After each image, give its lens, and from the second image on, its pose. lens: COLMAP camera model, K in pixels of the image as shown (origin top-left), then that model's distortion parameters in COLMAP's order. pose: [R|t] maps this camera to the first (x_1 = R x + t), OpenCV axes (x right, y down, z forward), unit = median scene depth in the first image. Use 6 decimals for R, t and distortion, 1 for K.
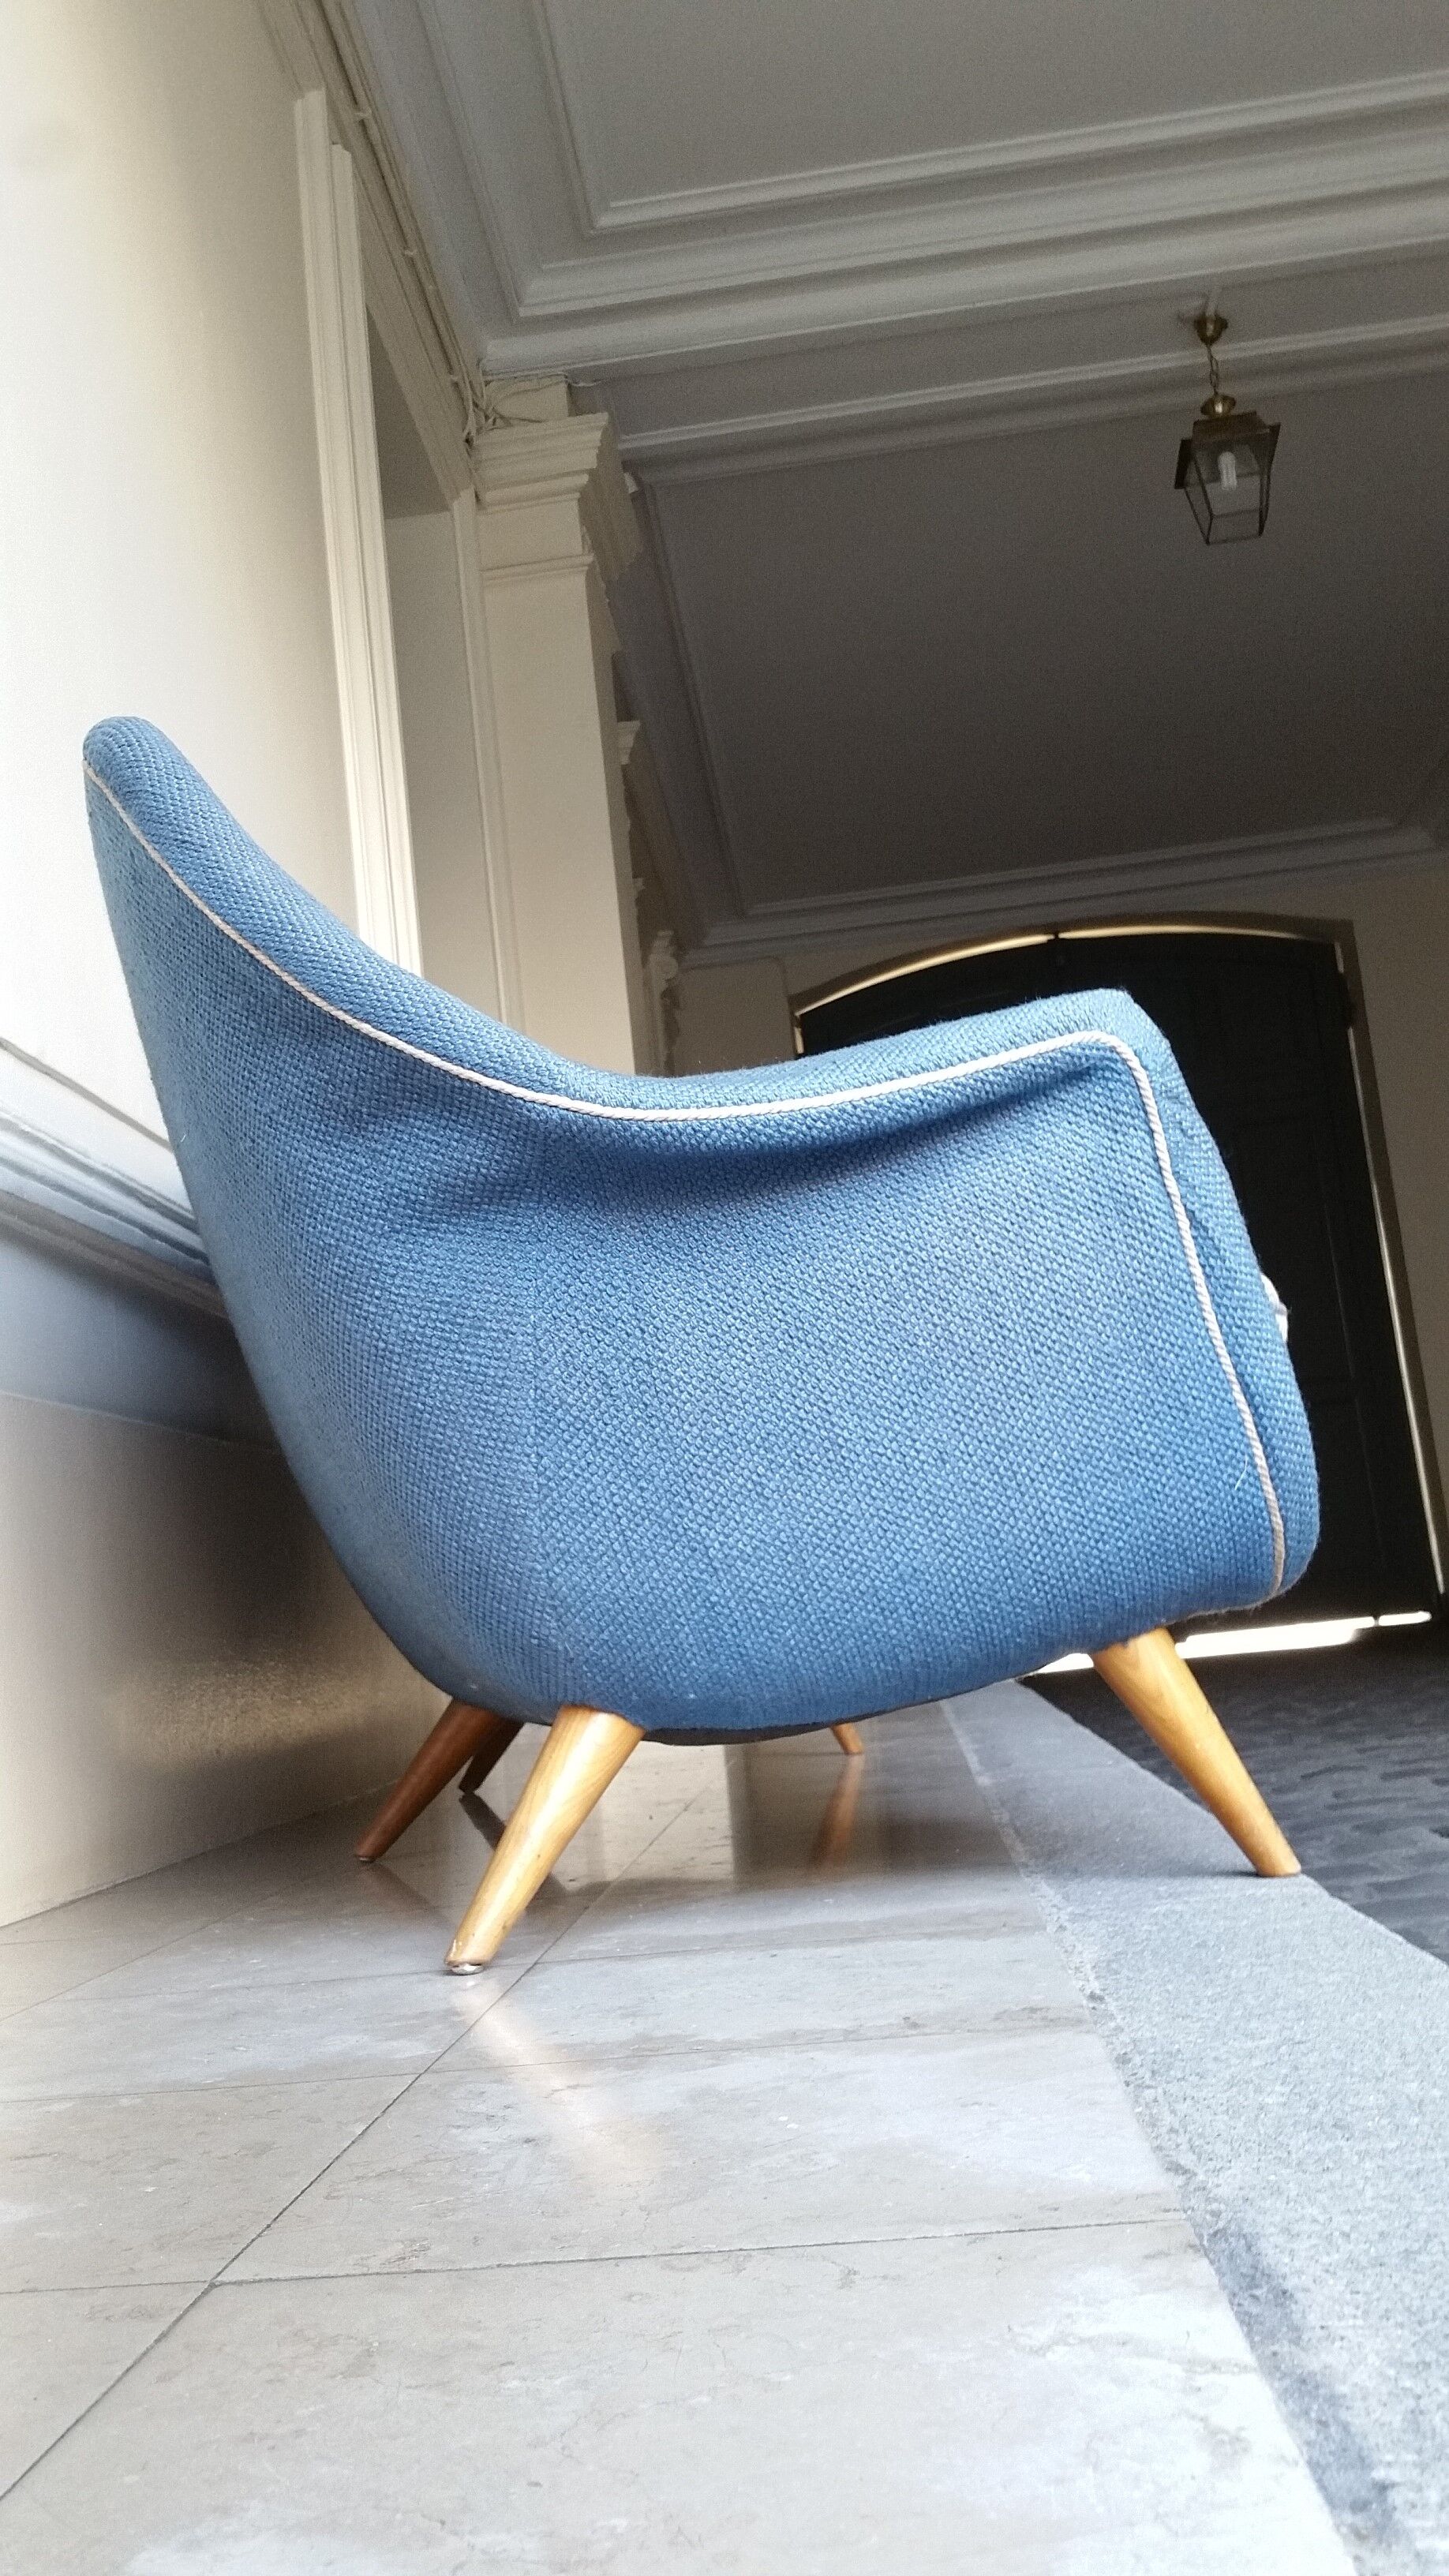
lens RADIAL K [[2113.0, 0, 731.6], [0, 2113.0, 1293.7], [0, 0, 1]] dist [0.108325, -0.229987]
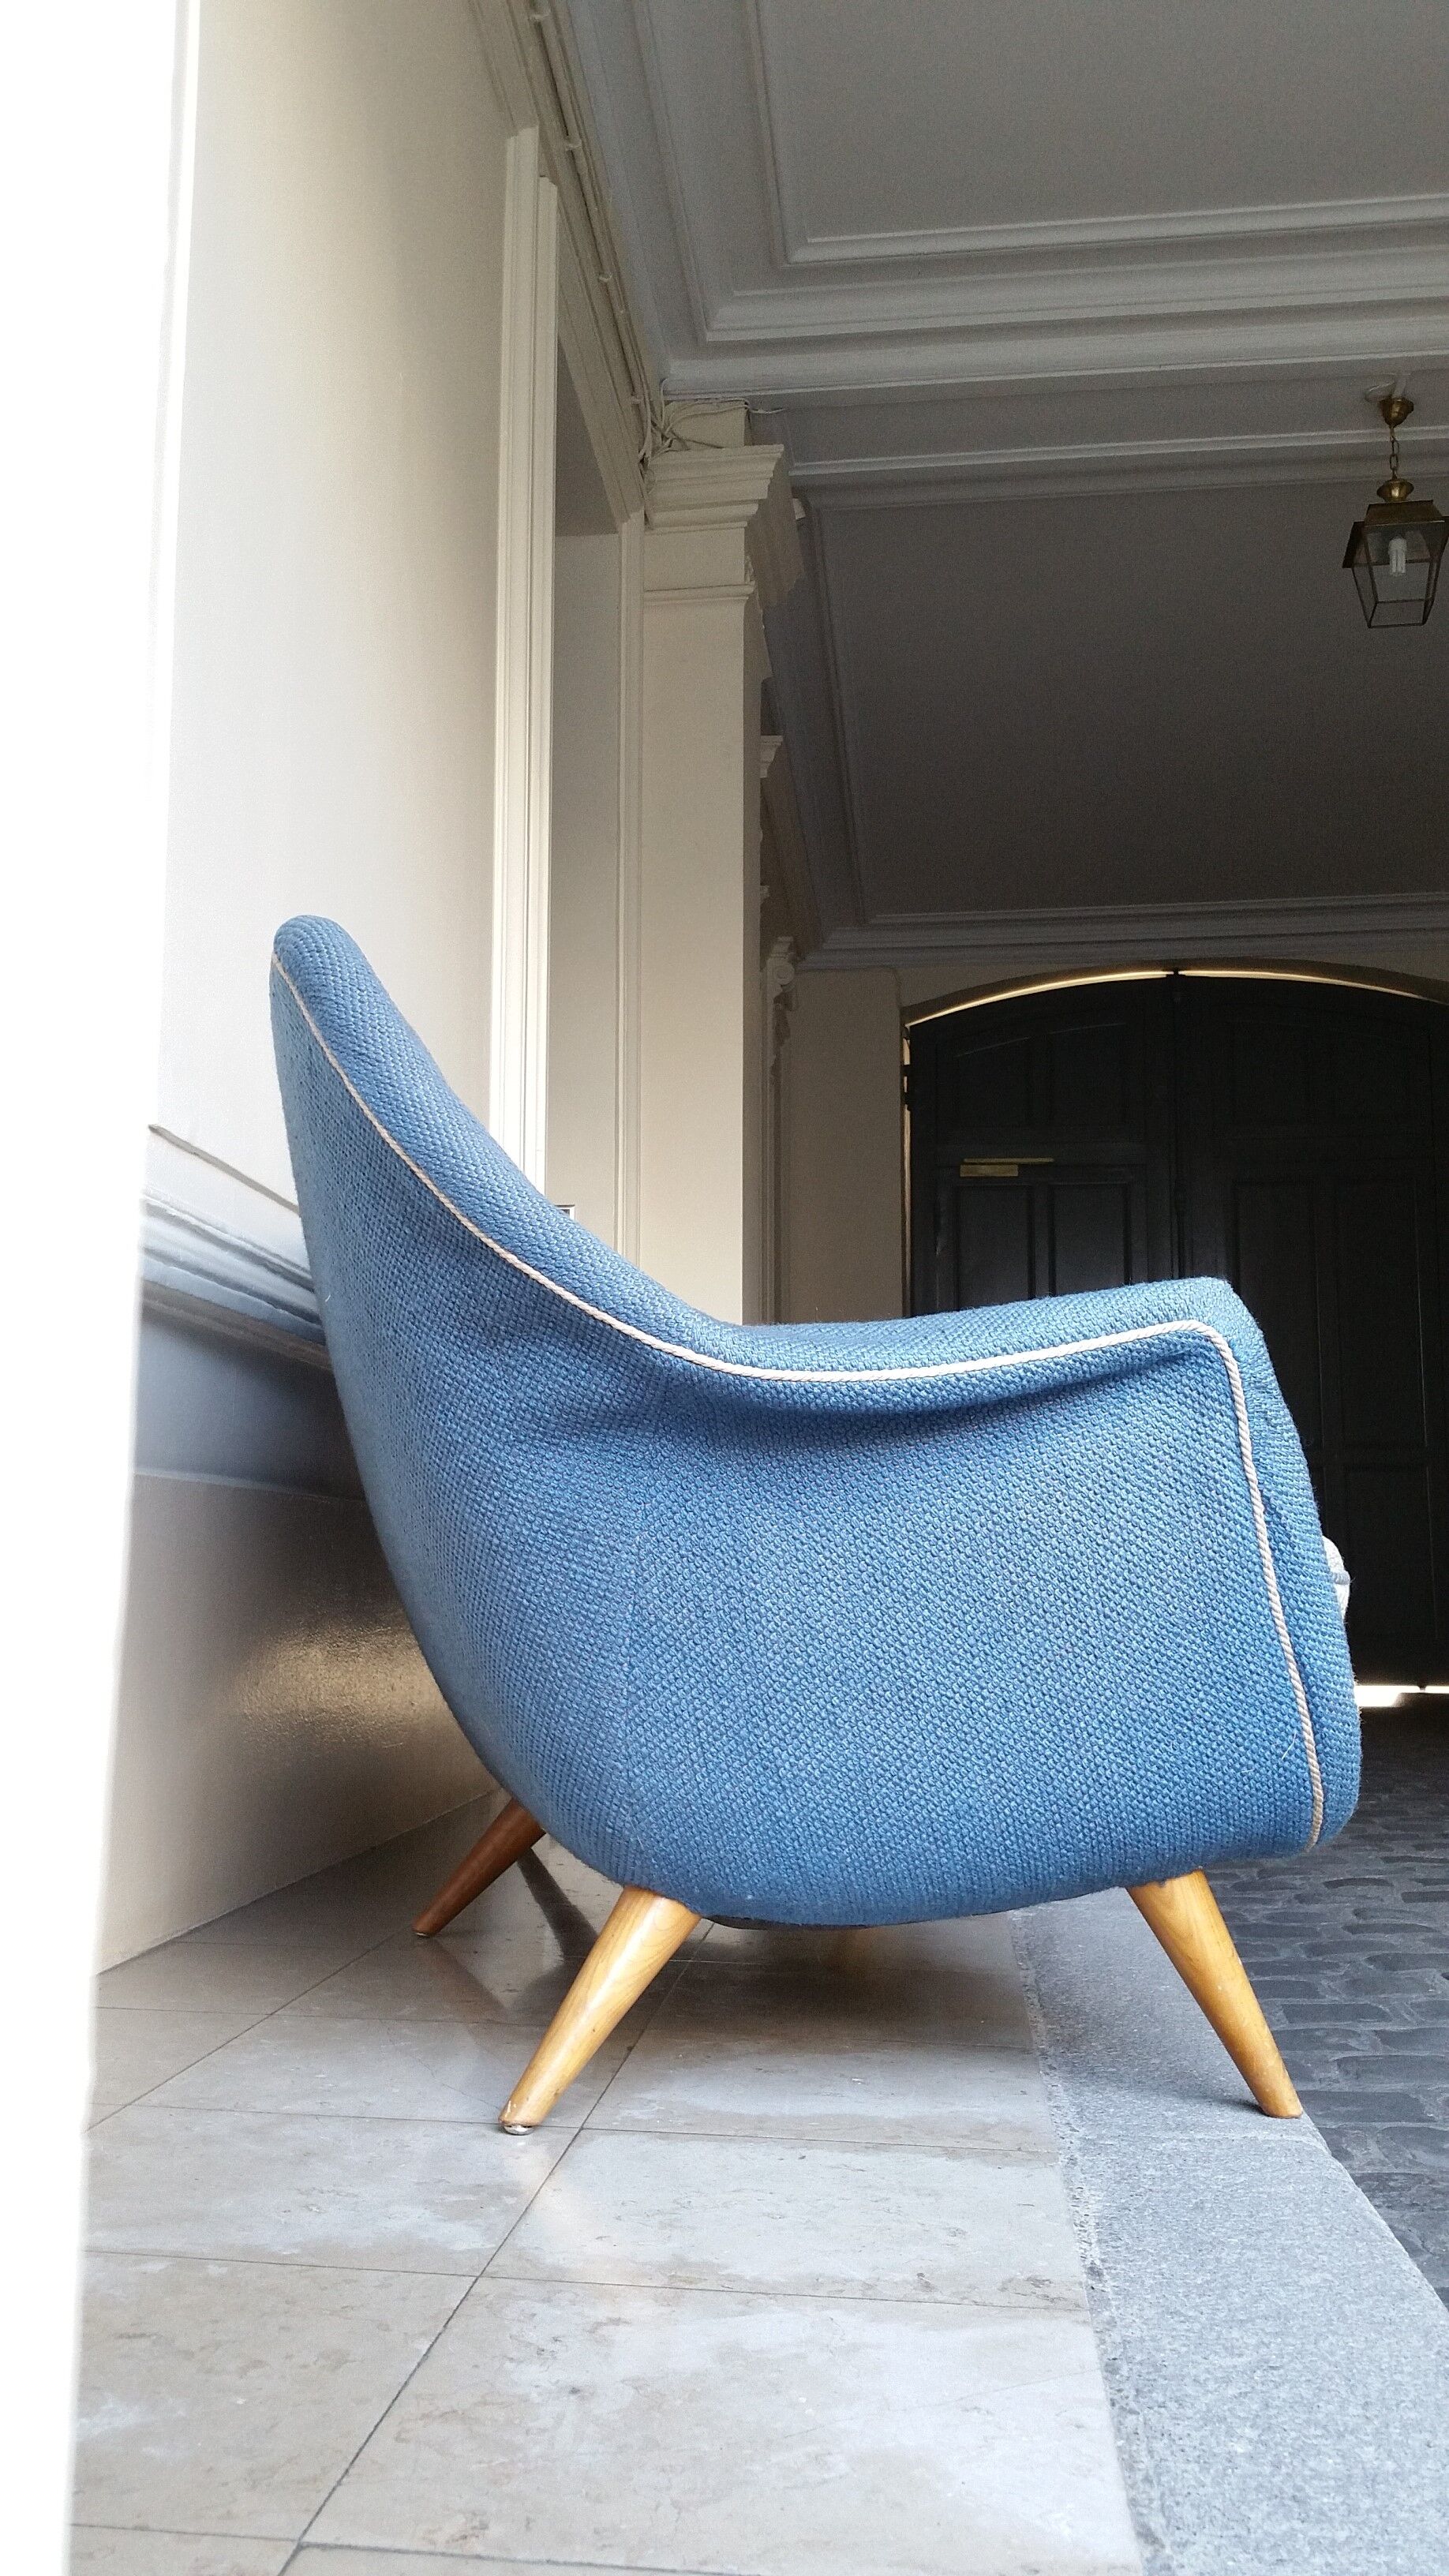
lens RADIAL K [[2130.0, 0, 717.7], [0, 2130.0, 1279.6], [0, 0, 1]] dist [0.111048, -0.255665]
pose [[0.993952, 0.102175, -0.040246, -0.022979], [-0.100872, 0.994346, 0.033190, -0.153882], [0.043410, -0.028930, 0.998638, -0.073160]]
